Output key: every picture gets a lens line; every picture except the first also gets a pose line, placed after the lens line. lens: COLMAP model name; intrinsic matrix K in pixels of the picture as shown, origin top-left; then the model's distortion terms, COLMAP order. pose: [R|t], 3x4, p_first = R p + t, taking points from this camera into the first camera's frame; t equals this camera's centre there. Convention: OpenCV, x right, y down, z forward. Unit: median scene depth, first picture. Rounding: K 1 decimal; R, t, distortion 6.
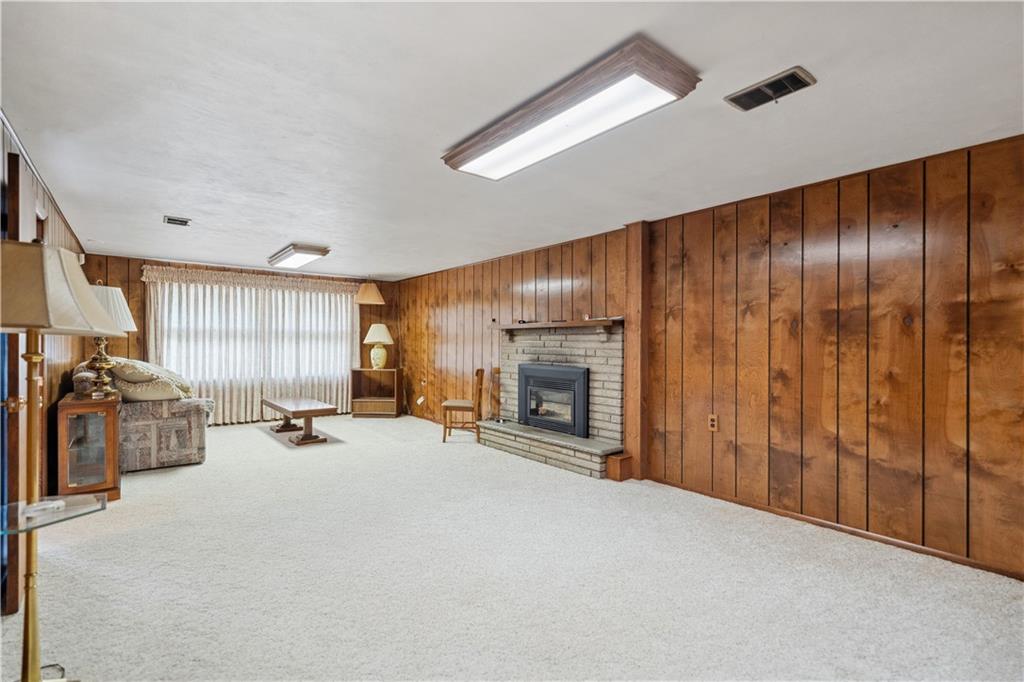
lens RADIAL K [[456.8, 0, 516.3], [0, 456.8, 339.8], [0, 0, 1]] dist [0.000157, 0.000081]
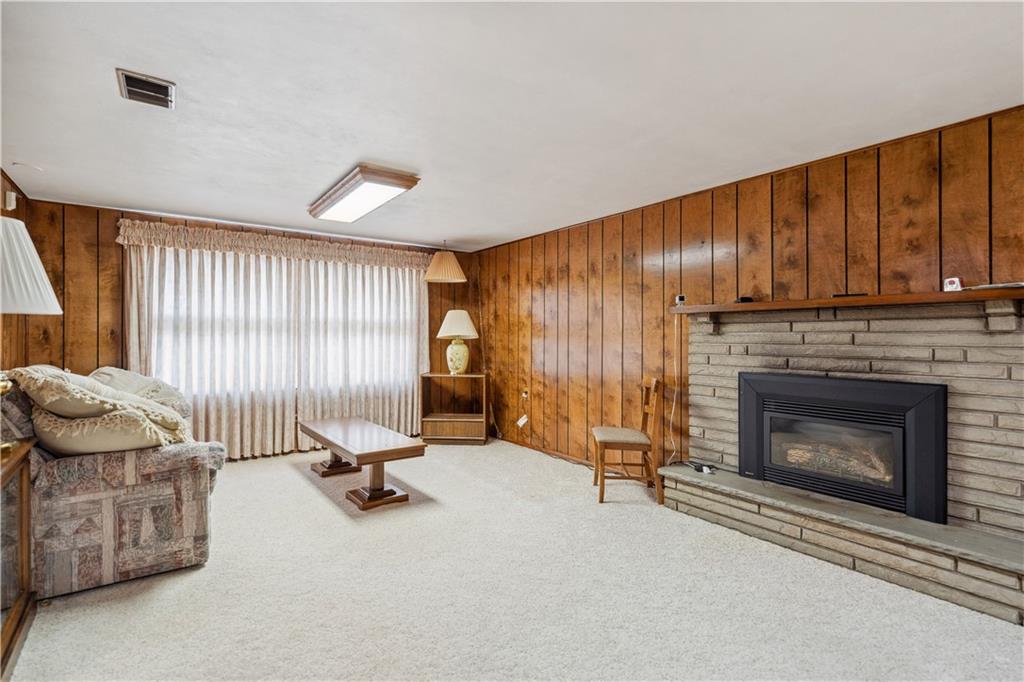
lens RADIAL K [[470.0, 0, 520.3], [0, 470.0, 332.7], [0, 0, 1]] dist [0.000702, 0.000110]
pose [[0.999374, -0.004762, -0.035054, -0.222597], [0.004706, 0.999988, -0.001687, 0.001849], [0.035061, 0.001521, 0.999384, 0.348064]]
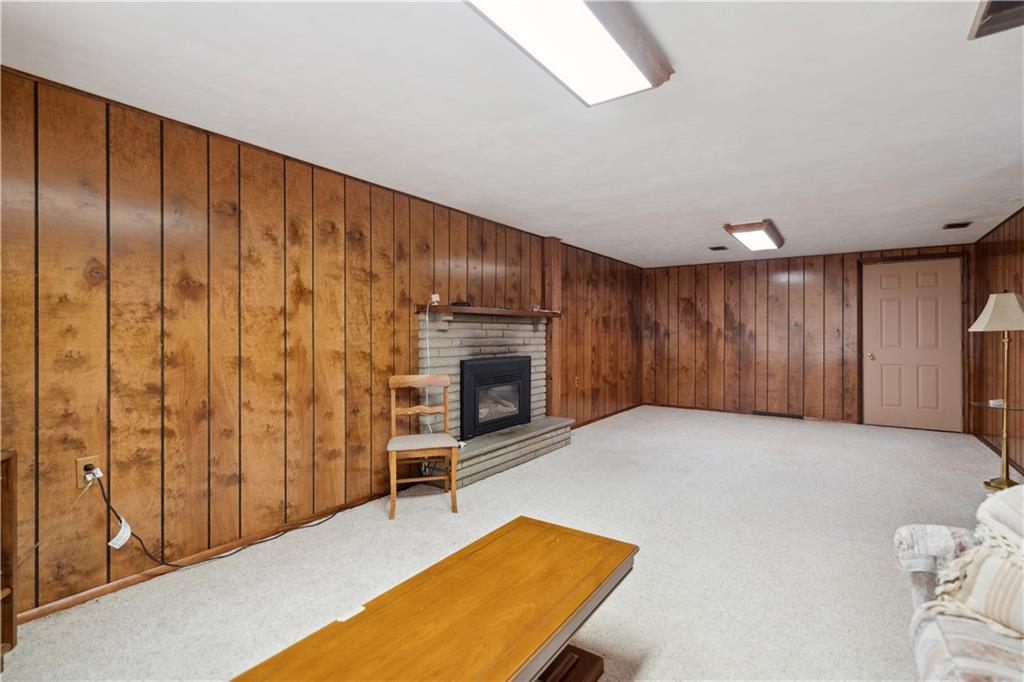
lens RADIAL K [[470.0, 0, 520.3], [0, 470.0, 332.7], [0, 0, 1]] dist [0.000702, 0.000110]
pose [[-0.262998, 0.000588, 0.964796, -0.669956], [-0.003699, 0.999992, -0.001617, 0.007311], [-0.964789, -0.003994, -0.262994, 0.984873]]
